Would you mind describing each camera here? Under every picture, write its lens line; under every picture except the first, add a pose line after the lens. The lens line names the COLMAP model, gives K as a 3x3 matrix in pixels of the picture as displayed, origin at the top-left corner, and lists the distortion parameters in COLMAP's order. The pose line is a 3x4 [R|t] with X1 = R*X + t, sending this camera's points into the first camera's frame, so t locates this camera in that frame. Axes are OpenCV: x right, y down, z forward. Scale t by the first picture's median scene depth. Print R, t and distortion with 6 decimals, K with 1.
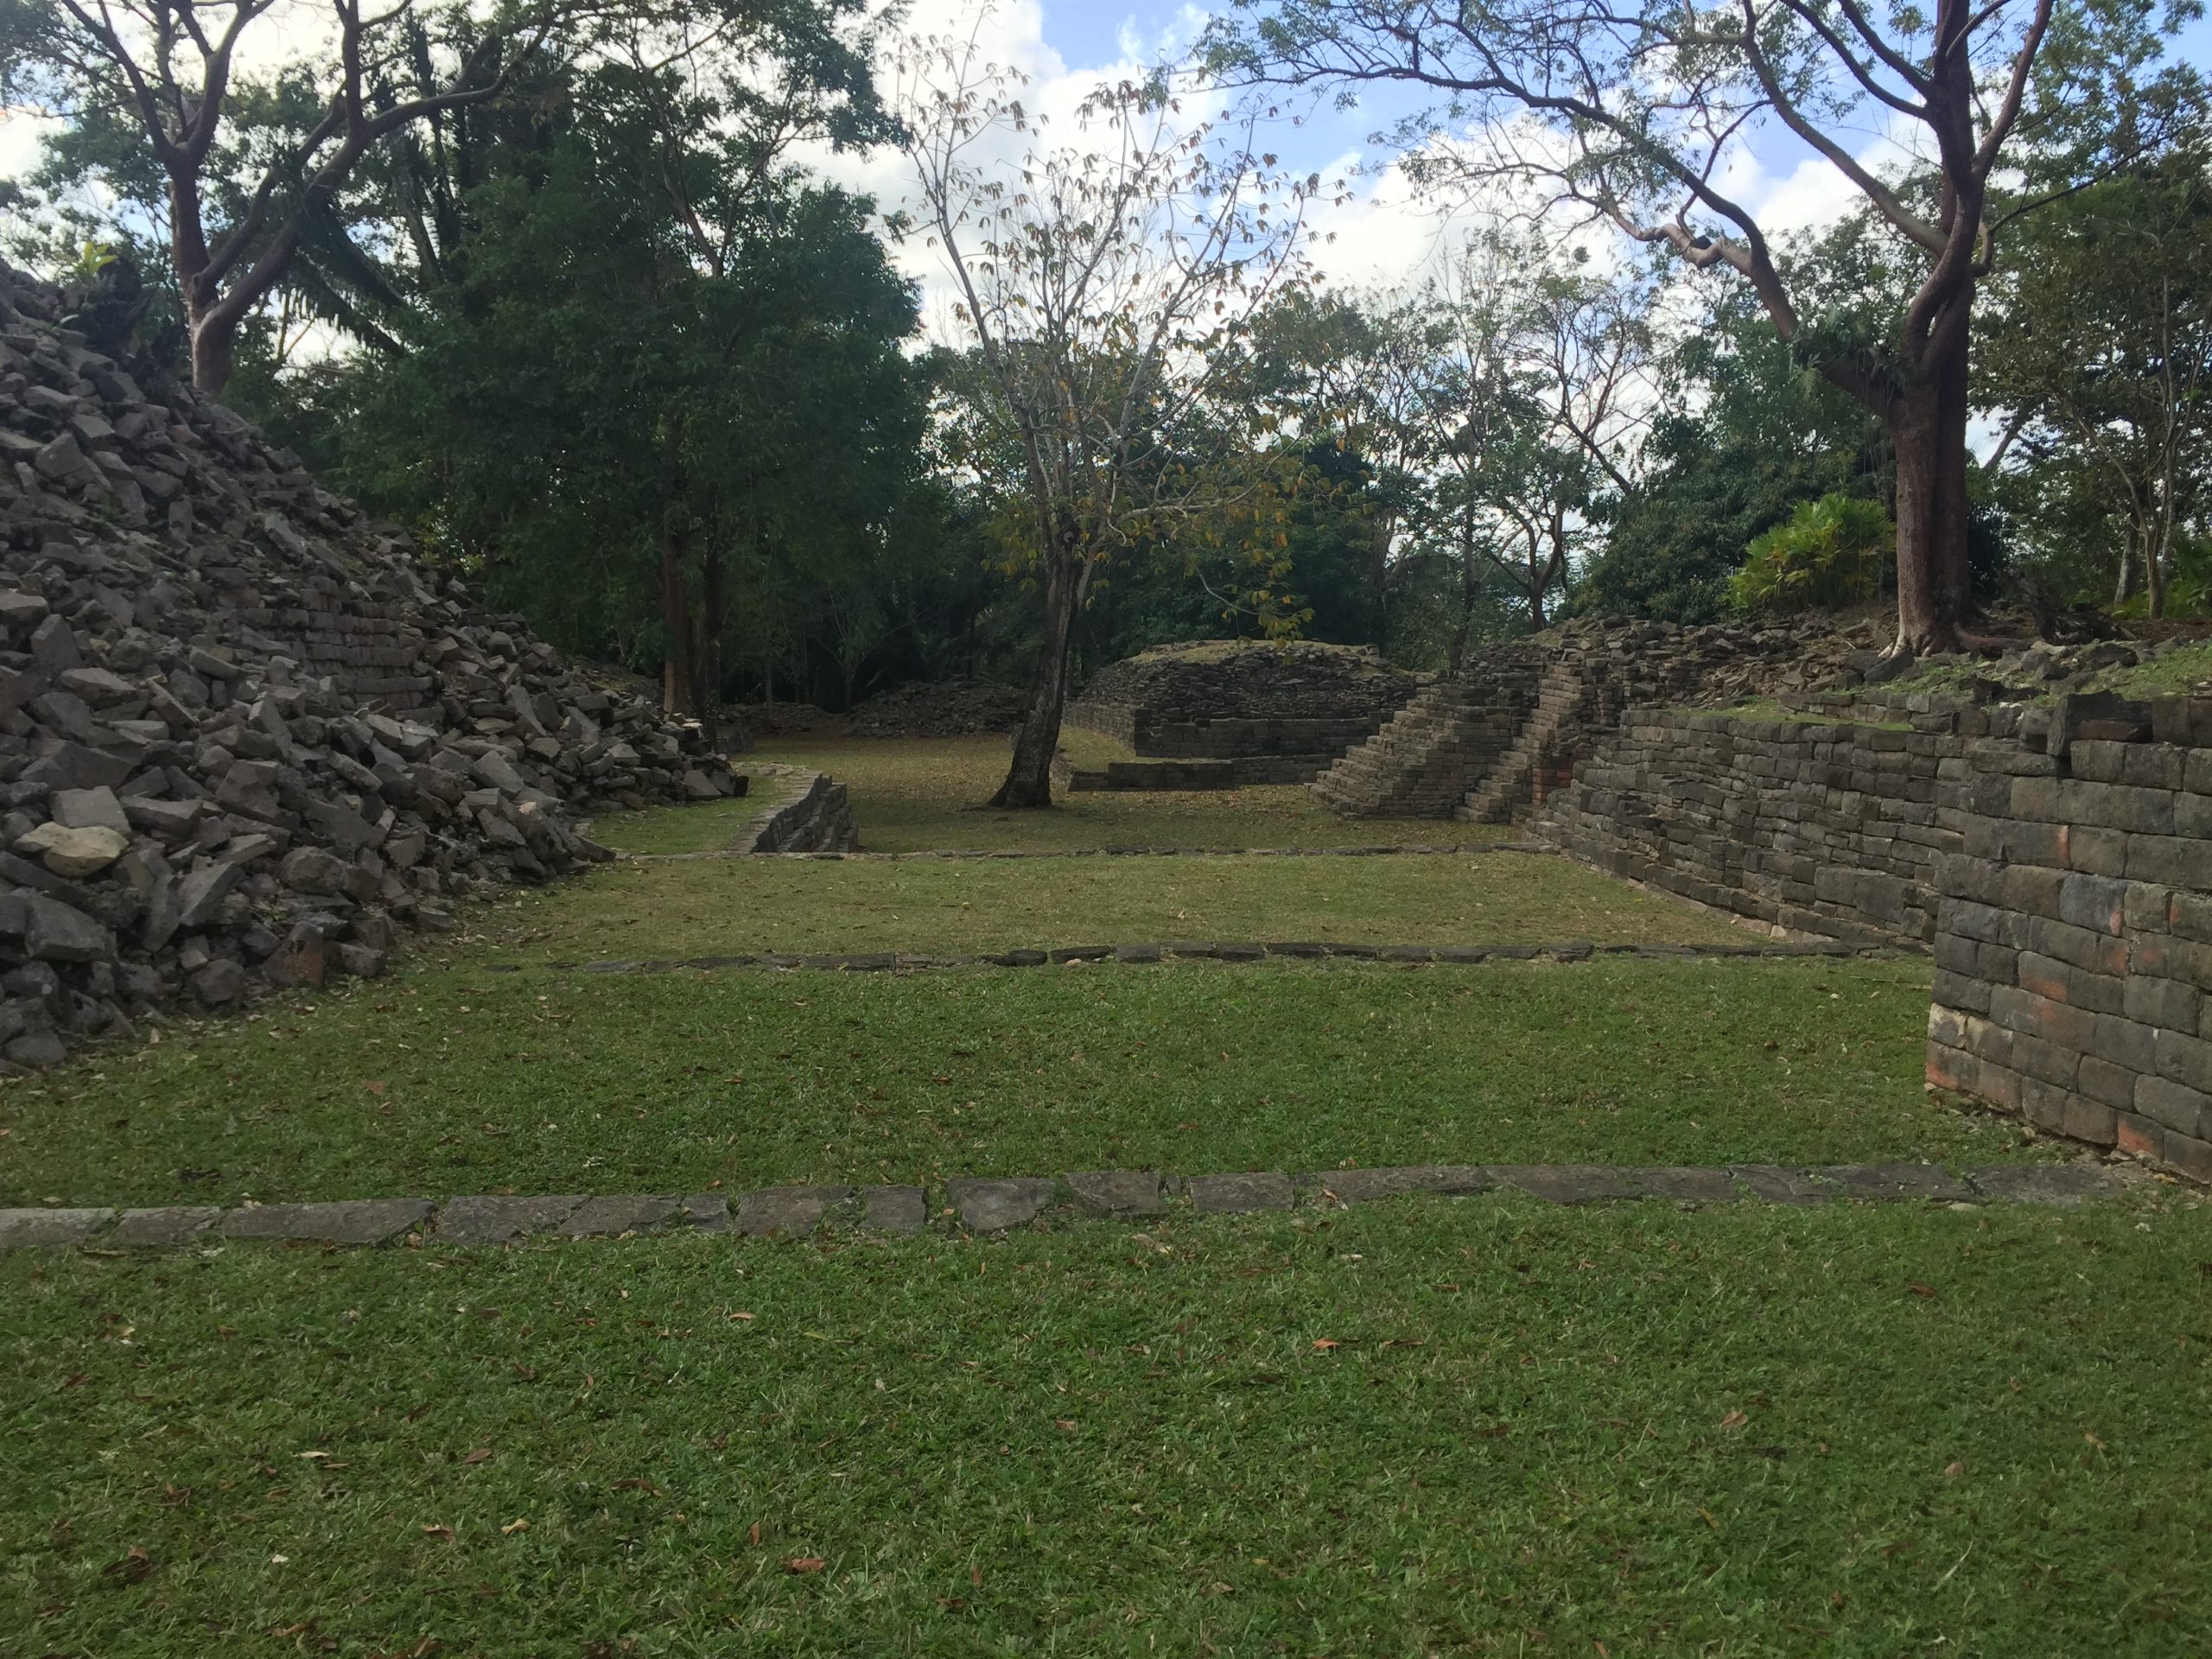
lens RADIAL K [[1889.5, 0, 1113.1], [0, 1889.5, 827.5], [0, 0, 1]] dist [0.043036, -0.055000]
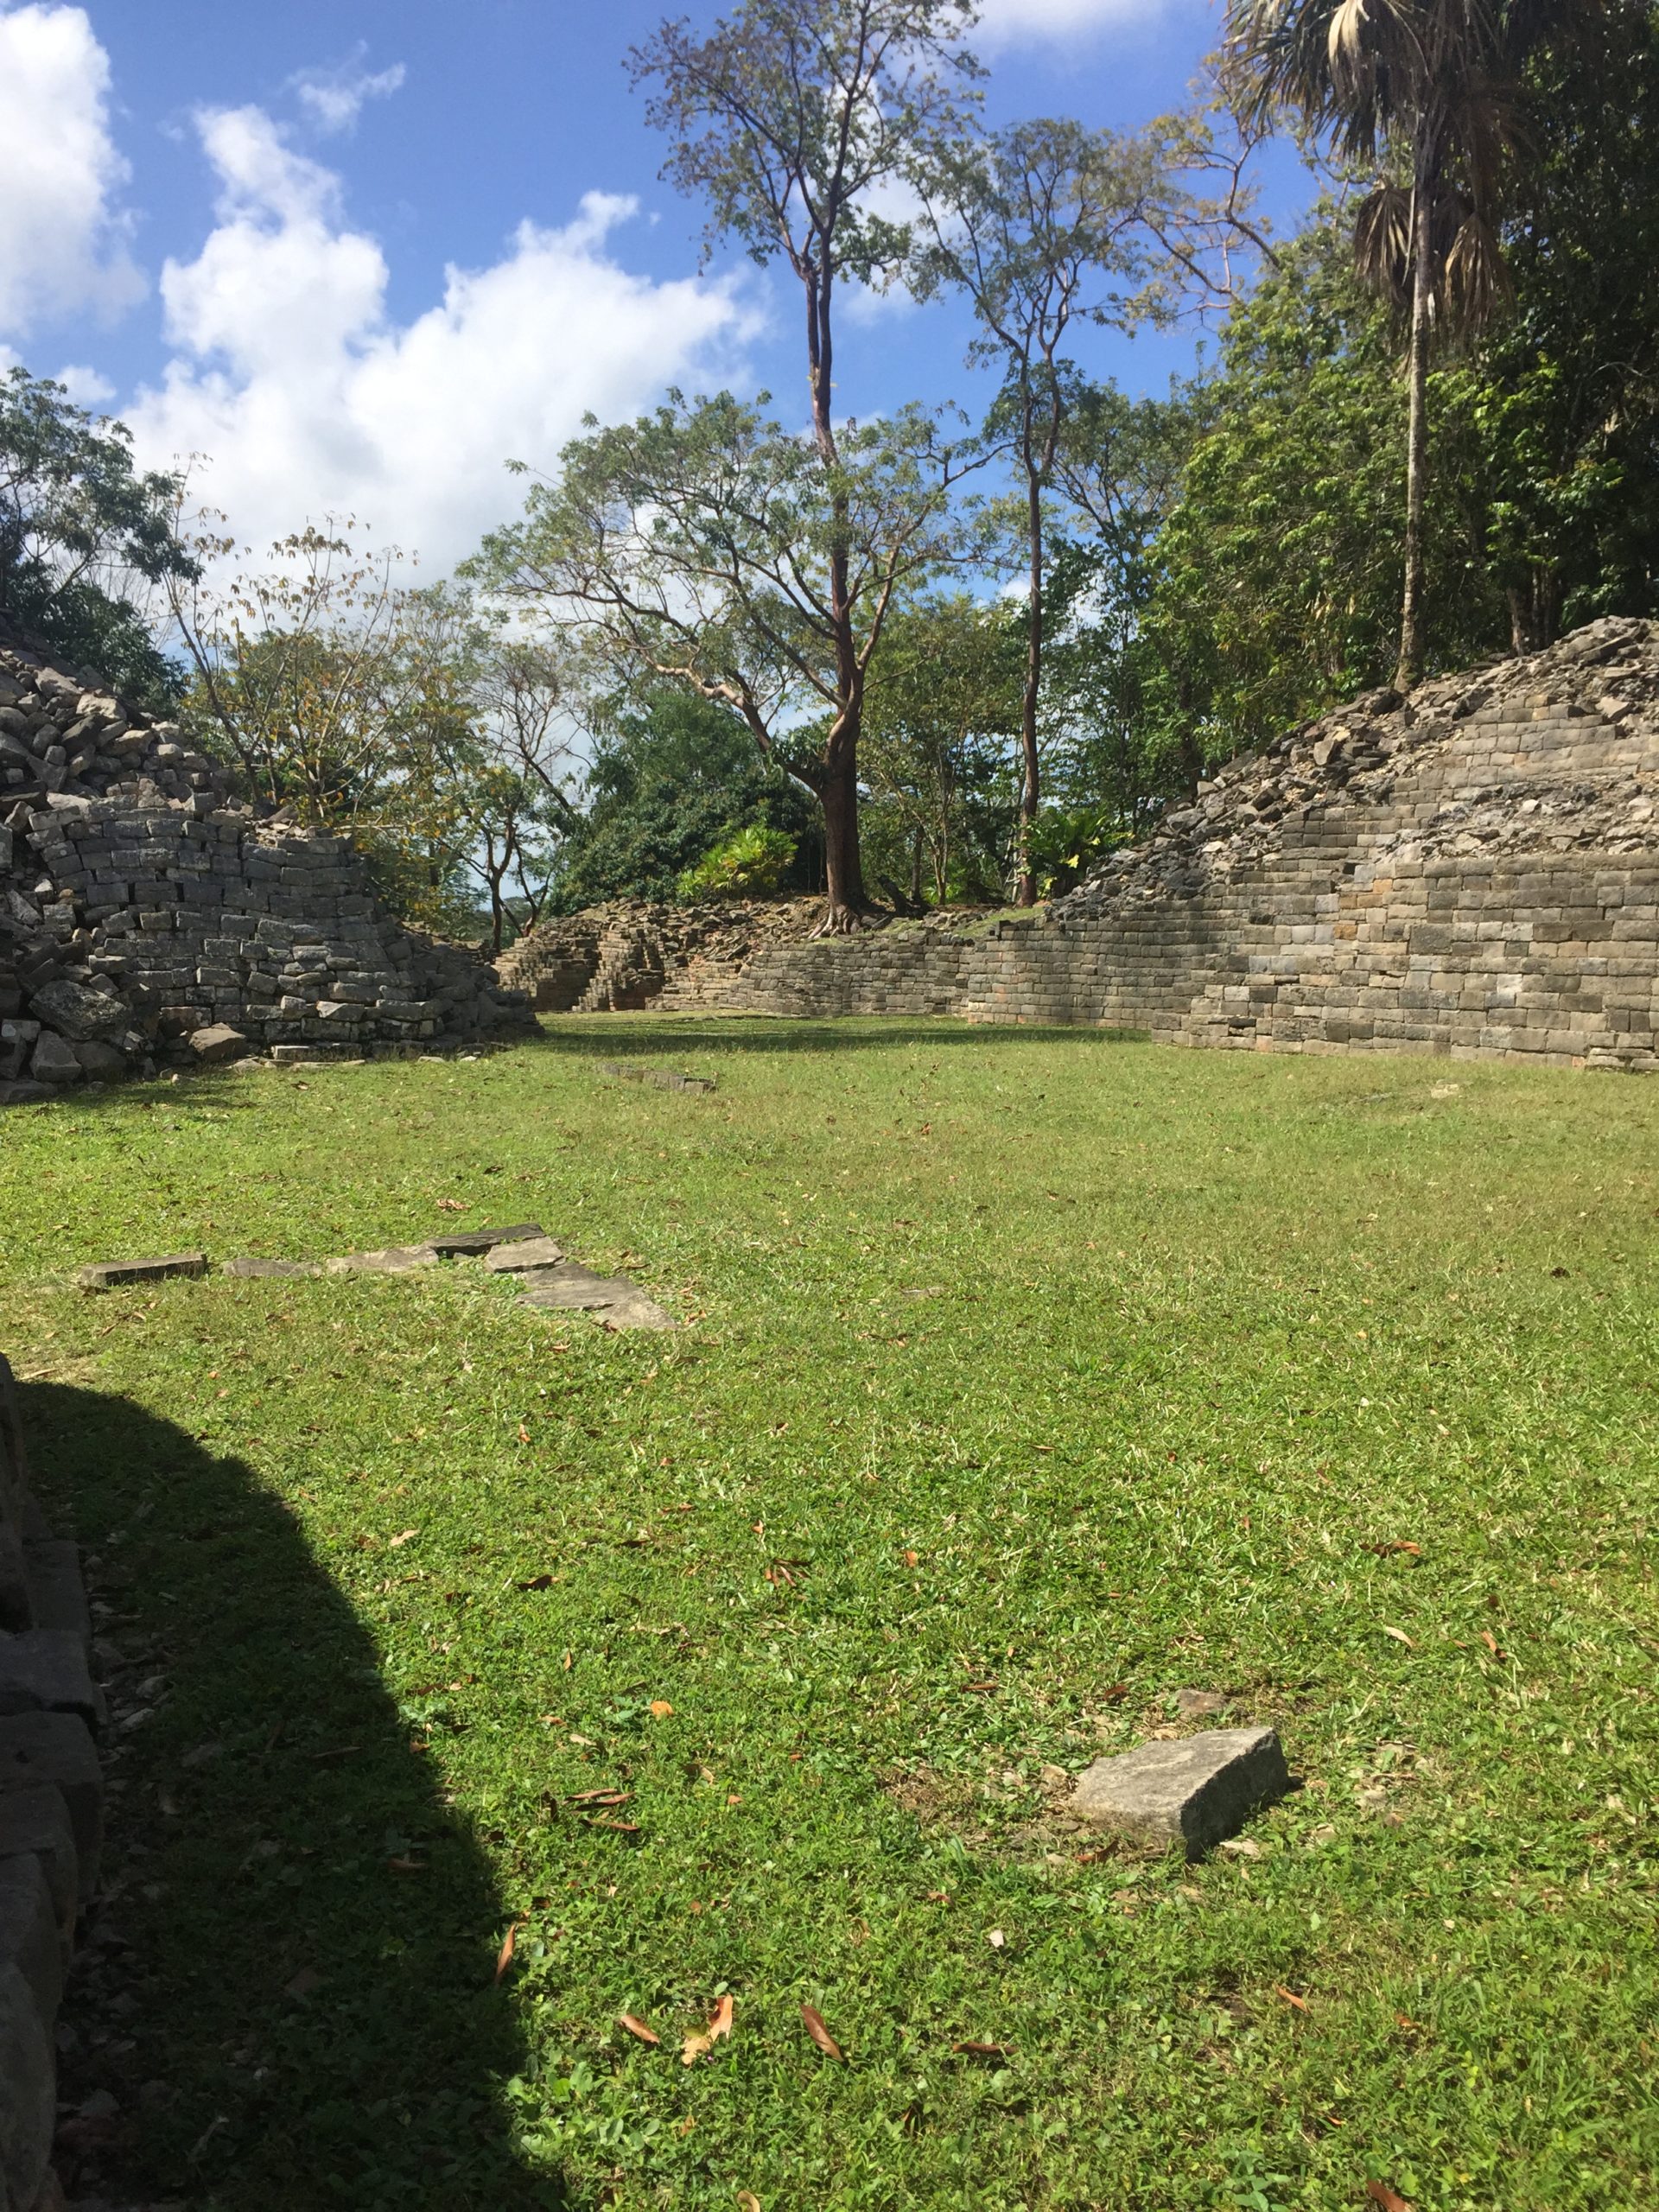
lens RADIAL K [[1889.5, 0, 827.3], [0, 1889.5, 1105.7], [0, 0, 1]] dist [0.043036, -0.055000]
pose [[0.888733, -0.047331, 0.455975, -0.311462], [0.049125, 0.998761, 0.007924, 0.051302], [-0.455786, 0.015357, 0.889957, -0.445723]]
